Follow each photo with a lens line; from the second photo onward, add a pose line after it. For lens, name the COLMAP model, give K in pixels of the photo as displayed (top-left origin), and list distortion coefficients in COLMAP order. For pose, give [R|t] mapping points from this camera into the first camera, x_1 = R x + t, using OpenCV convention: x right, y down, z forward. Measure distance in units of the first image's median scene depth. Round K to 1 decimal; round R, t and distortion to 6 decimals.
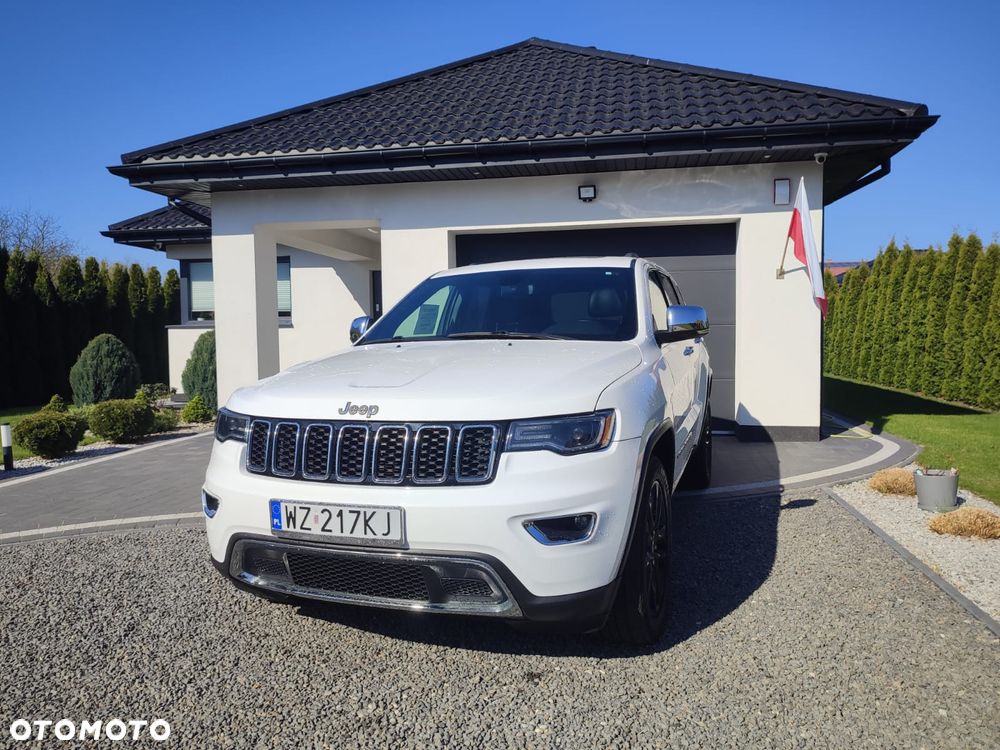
lens RADIAL K [[712.2, 0, 500.0], [0, 712.2, 375.0], [0, 0, 1]] dist [0.048344, -0.053173]
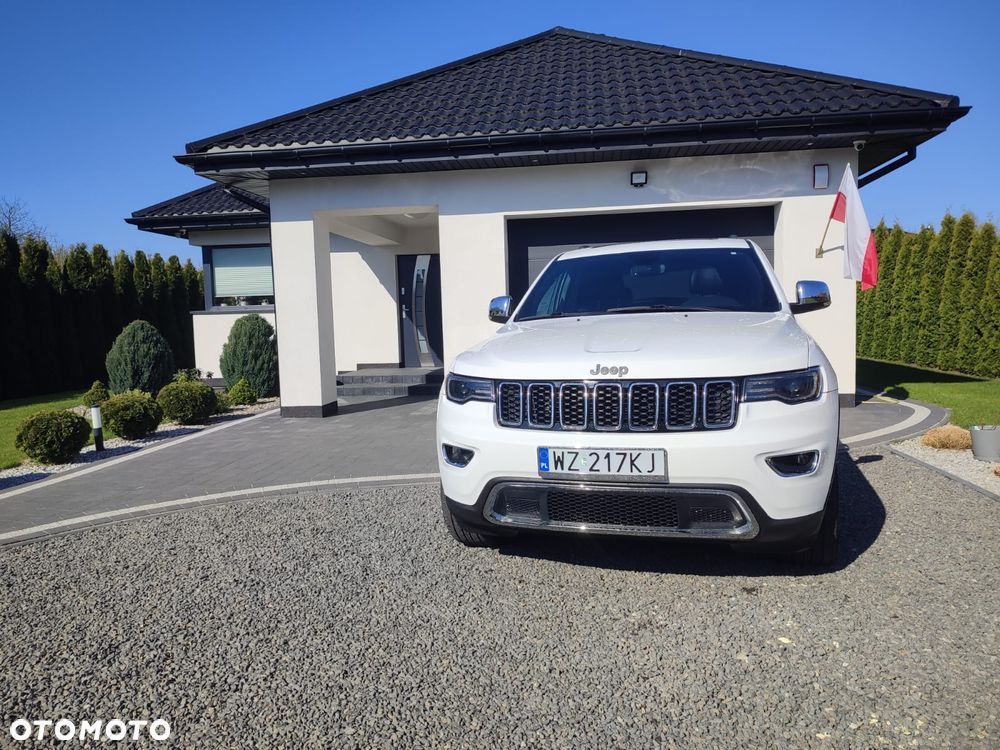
lens RADIAL K [[712.2, 0, 500.0], [0, 712.2, 375.0], [0, 0, 1]] dist [0.048344, -0.053173]
pose [[0.998564, -0.019339, 0.049969, -0.143364], [0.018178, 0.999557, 0.023577, 0.008078], [-0.050403, -0.022635, 0.998472, -0.058300]]
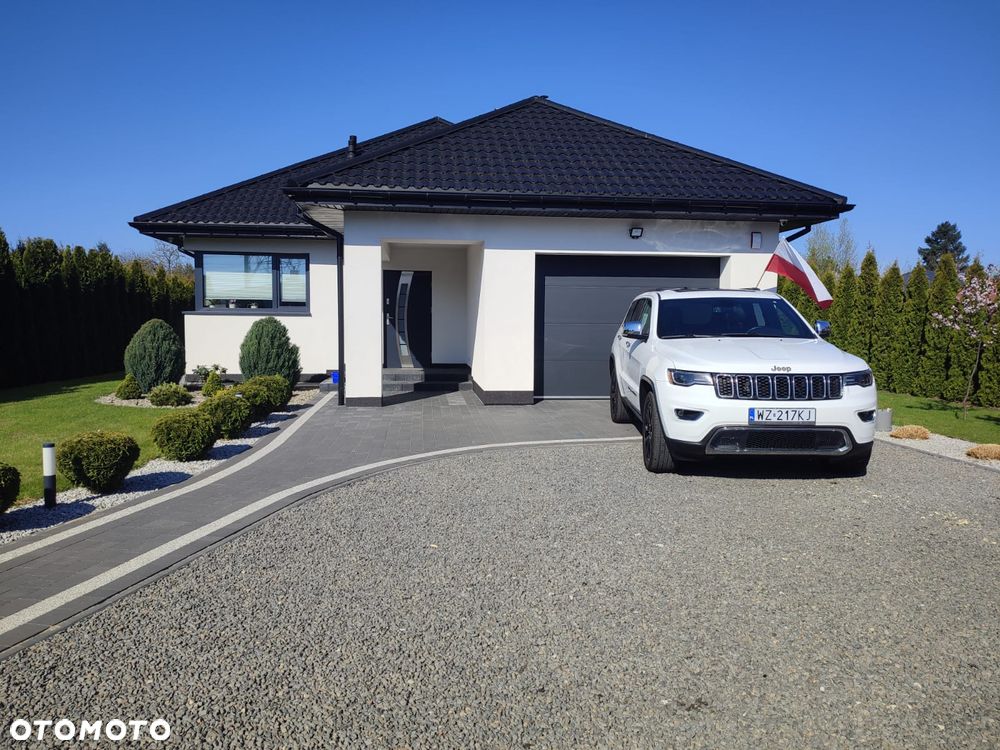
lens RADIAL K [[712.2, 0, 500.0], [0, 712.2, 375.0], [0, 0, 1]] dist [0.048344, -0.053173]
pose [[0.955426, -0.000332, 0.295230, -0.572802], [-0.004936, 0.999842, 0.017099, 0.010689], [-0.295189, -0.017795, 0.955273, -0.310859]]
